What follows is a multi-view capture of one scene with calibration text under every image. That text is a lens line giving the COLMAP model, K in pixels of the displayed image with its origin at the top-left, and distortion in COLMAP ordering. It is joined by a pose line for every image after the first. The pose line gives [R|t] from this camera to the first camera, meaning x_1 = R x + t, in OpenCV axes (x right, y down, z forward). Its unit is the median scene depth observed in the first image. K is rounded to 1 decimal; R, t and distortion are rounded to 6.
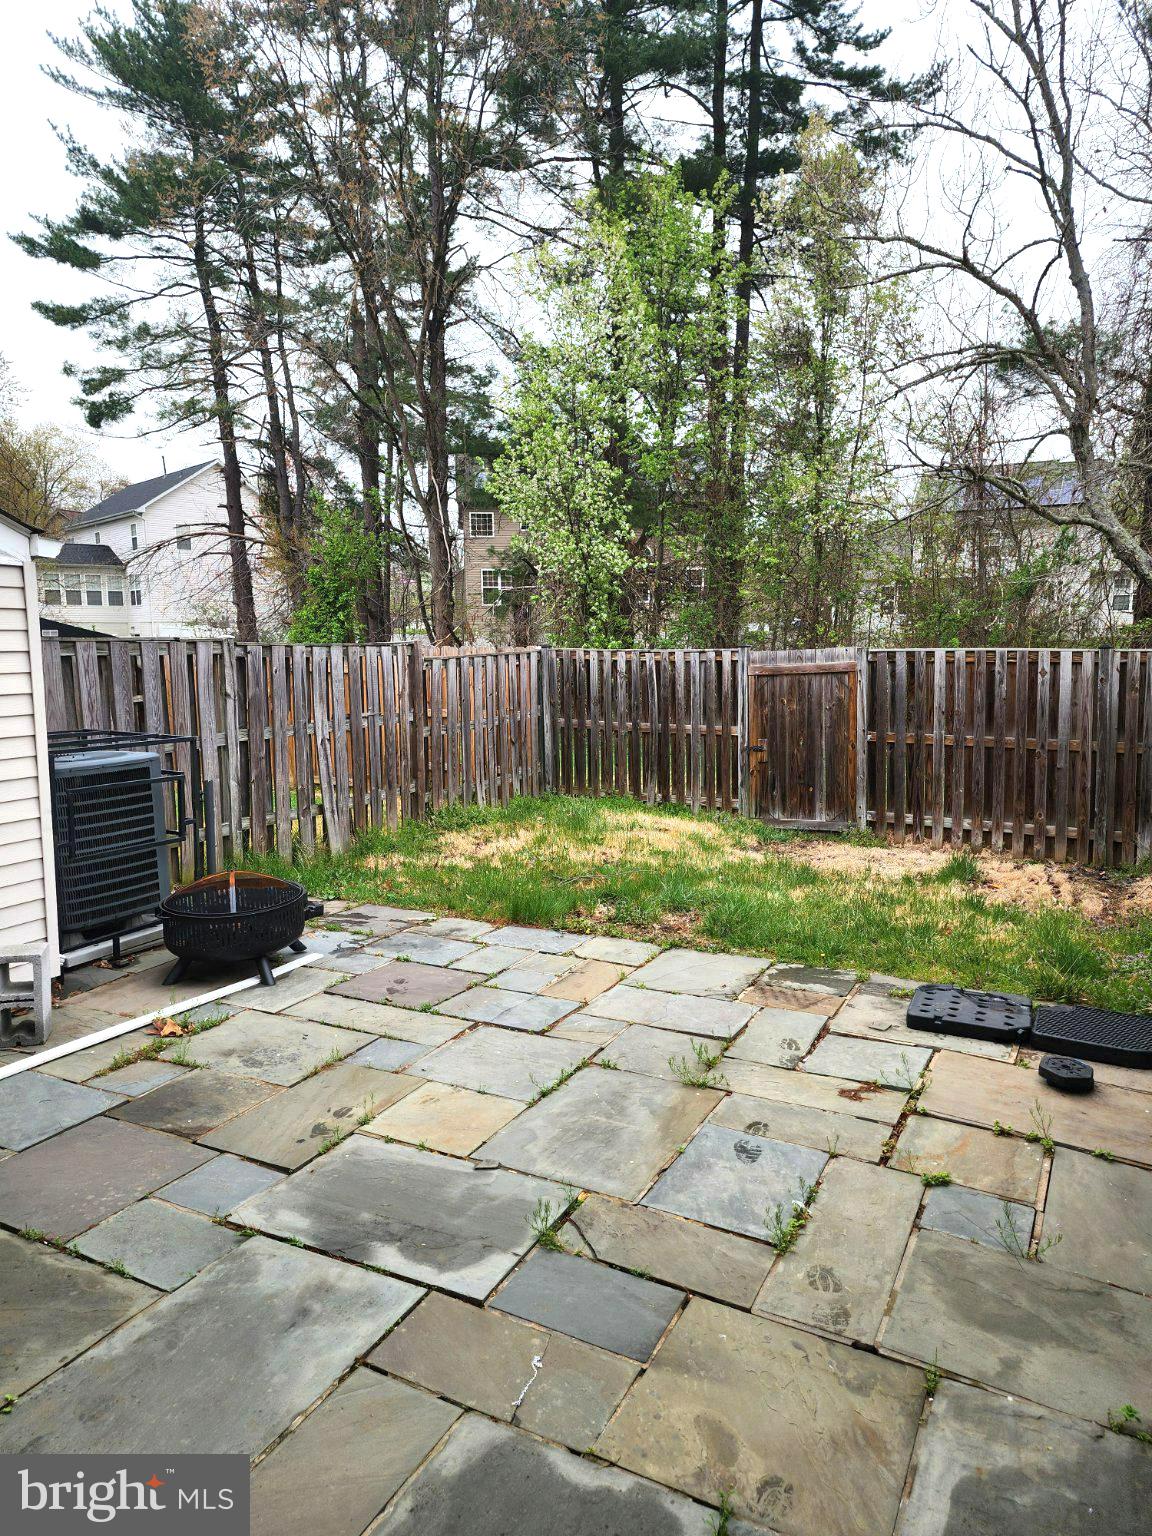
lens RADIAL K [[1038.4, 0, 570.9], [0, 1038.4, 759.5], [0, 0, 1]] dist [0.064026, -0.038212]
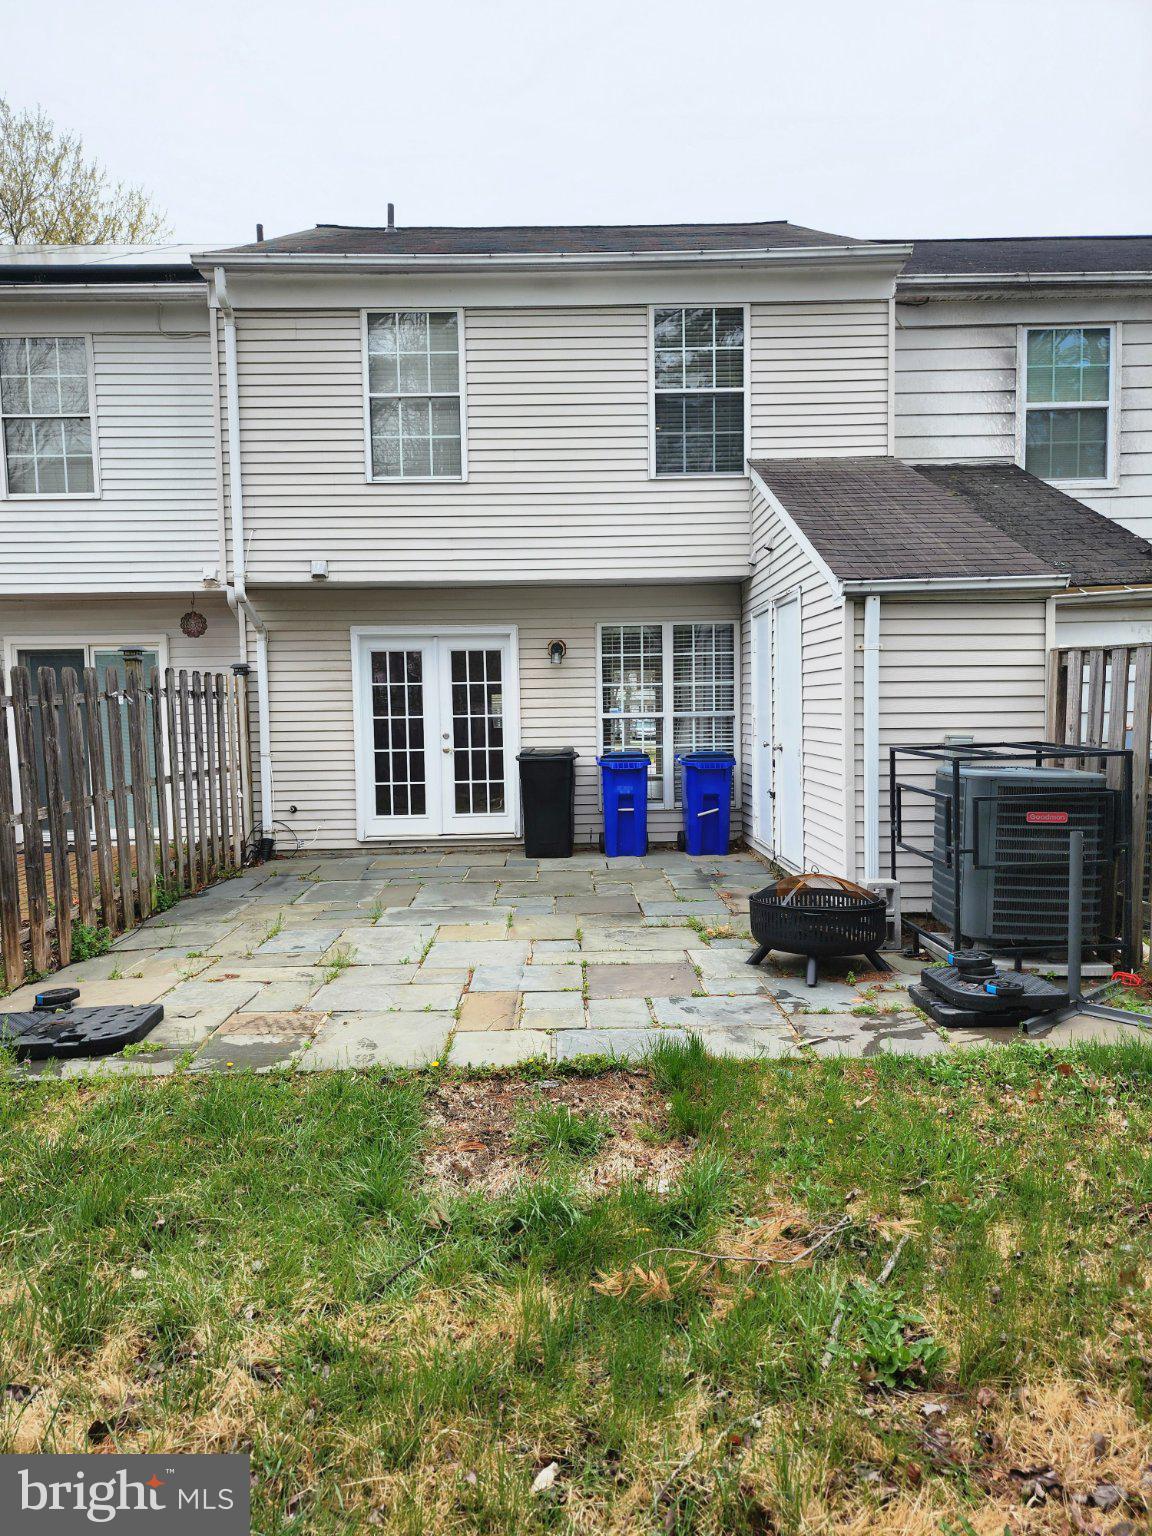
lens RADIAL K [[1029.7, 0, 577.1], [0, 1029.7, 767.3], [0, 0, 1]] dist [0.048398, -0.030022]
pose [[-0.880673, 0.058972, -0.470040, 0.385373], [-0.029327, 0.983531, 0.178344, -0.182026], [0.472816, 0.170848, -0.864440, 1.851557]]
